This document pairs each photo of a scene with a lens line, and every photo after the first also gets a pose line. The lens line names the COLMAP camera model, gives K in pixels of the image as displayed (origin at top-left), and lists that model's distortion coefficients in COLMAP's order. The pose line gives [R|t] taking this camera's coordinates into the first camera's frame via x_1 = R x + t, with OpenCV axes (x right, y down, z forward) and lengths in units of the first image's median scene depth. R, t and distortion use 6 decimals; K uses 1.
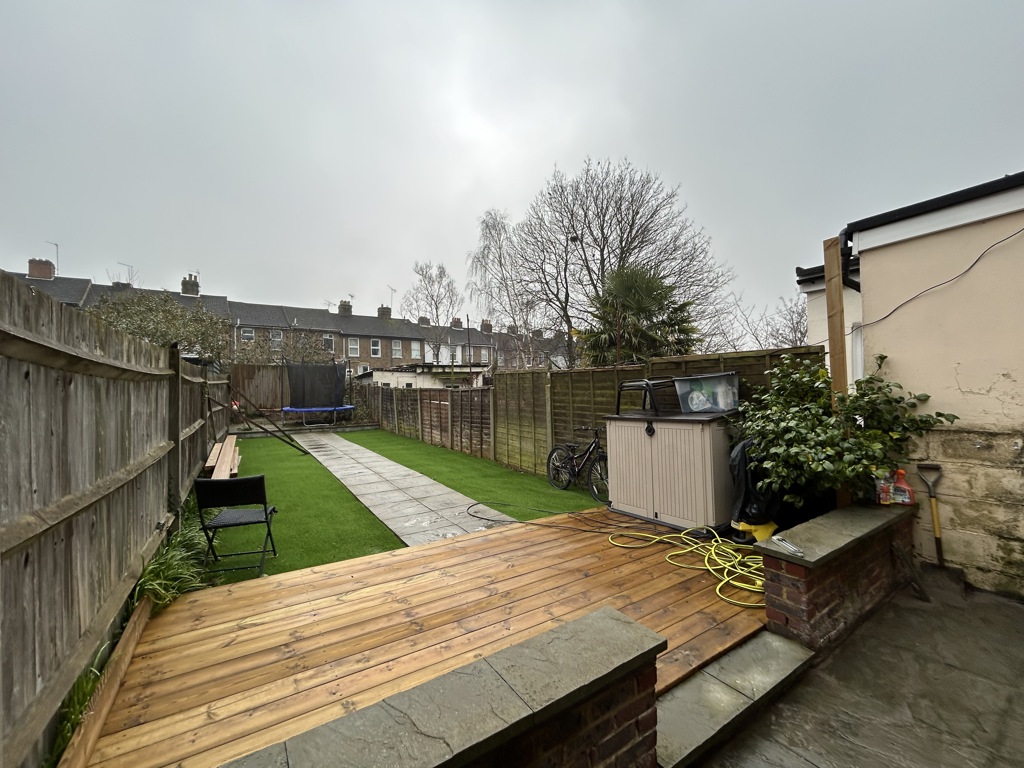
lens RADIAL K [[417.7, 0, 510.4], [0, 417.7, 384.3], [0, 0, 1]] dist [0.004058, -0.001157]
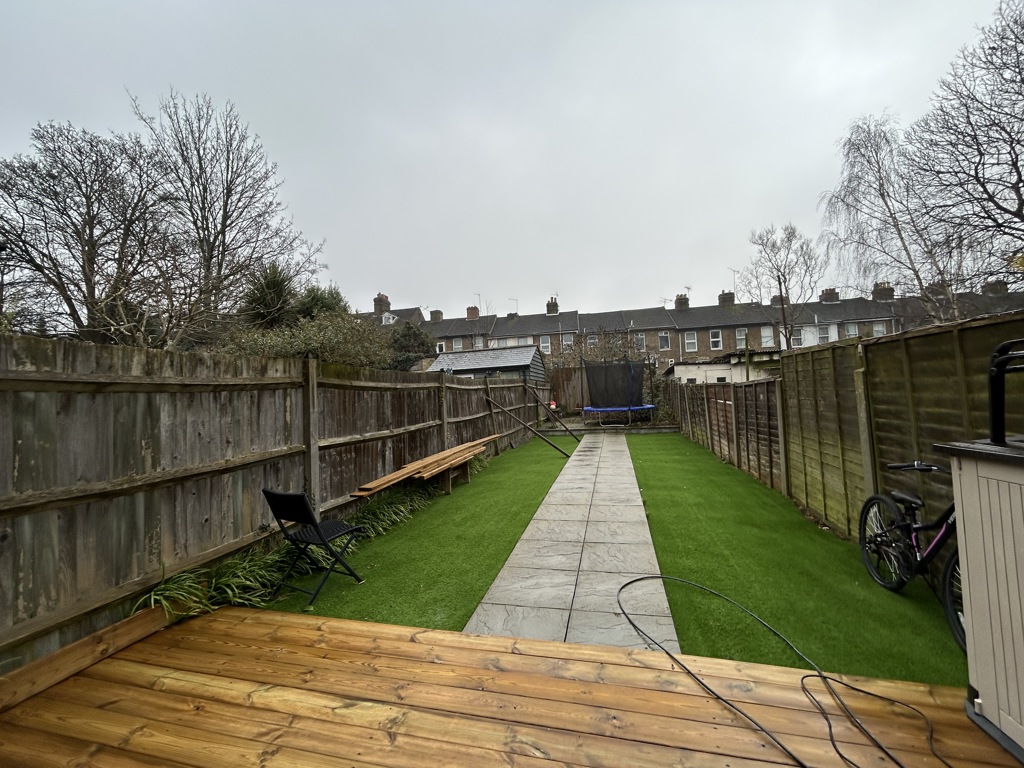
lens RADIAL K [[417.7, 0, 508.3], [0, 417.7, 382.8], [0, 0, 1]] dist [0.004058, -0.001157]
pose [[0.683444, -0.040408, -0.728884, 0.070882], [0.042165, 0.998985, -0.015846, 0.003492], [0.728784, -0.019903, 0.684454, 0.142179]]
